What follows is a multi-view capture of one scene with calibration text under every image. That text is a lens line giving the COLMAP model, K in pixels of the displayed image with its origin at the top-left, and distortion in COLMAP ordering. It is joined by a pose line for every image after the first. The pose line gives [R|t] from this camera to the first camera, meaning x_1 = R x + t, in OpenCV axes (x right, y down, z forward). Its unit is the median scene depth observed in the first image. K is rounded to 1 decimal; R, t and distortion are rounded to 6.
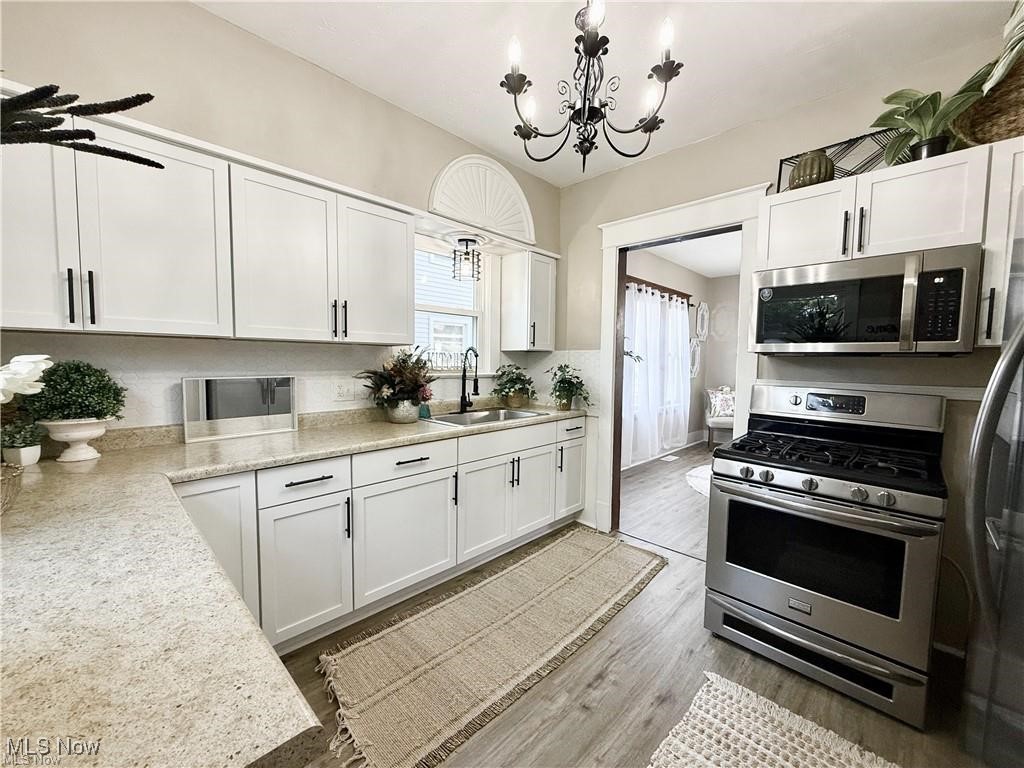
lens RADIAL K [[407.9, 0, 509.9], [0, 407.9, 384.8], [0, 0, 1]] dist [-0.000089, 0.000217]
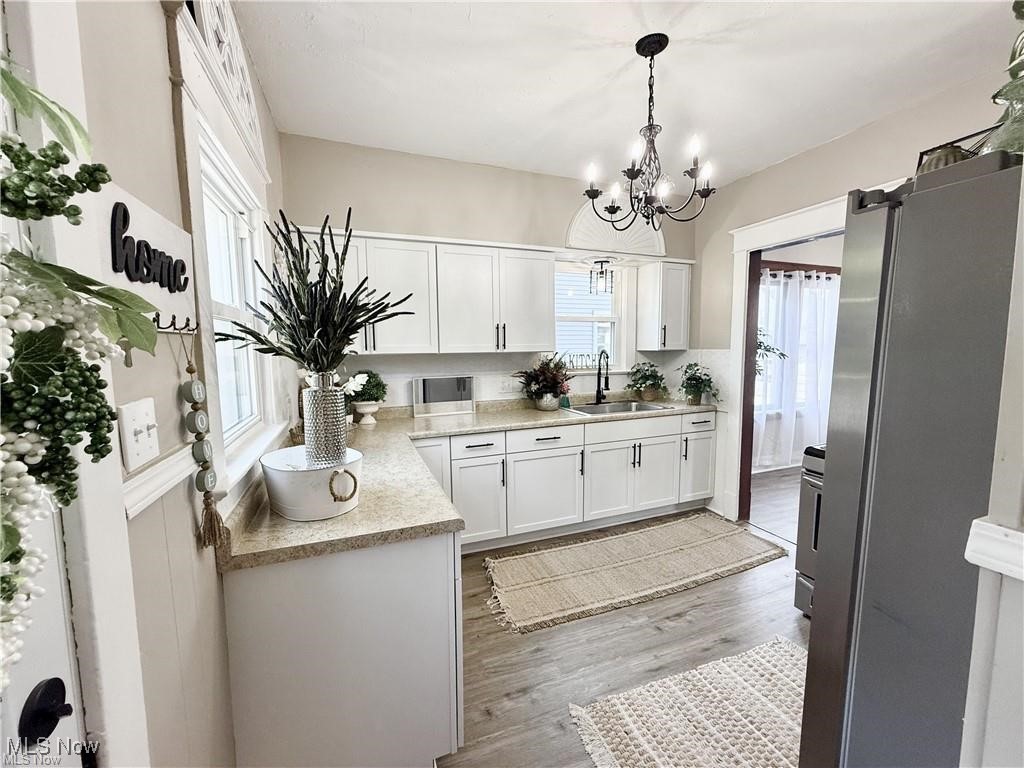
lens RADIAL K [[407.9, 0, 511.3], [0, 407.9, 384.6], [0, 0, 1]] dist [-0.000089, 0.000217]
pose [[0.912186, 0.018099, -0.409375, 0.188864], [-0.004515, 0.999407, 0.034126, -0.037809], [0.409751, -0.029281, 0.911728, -0.271627]]
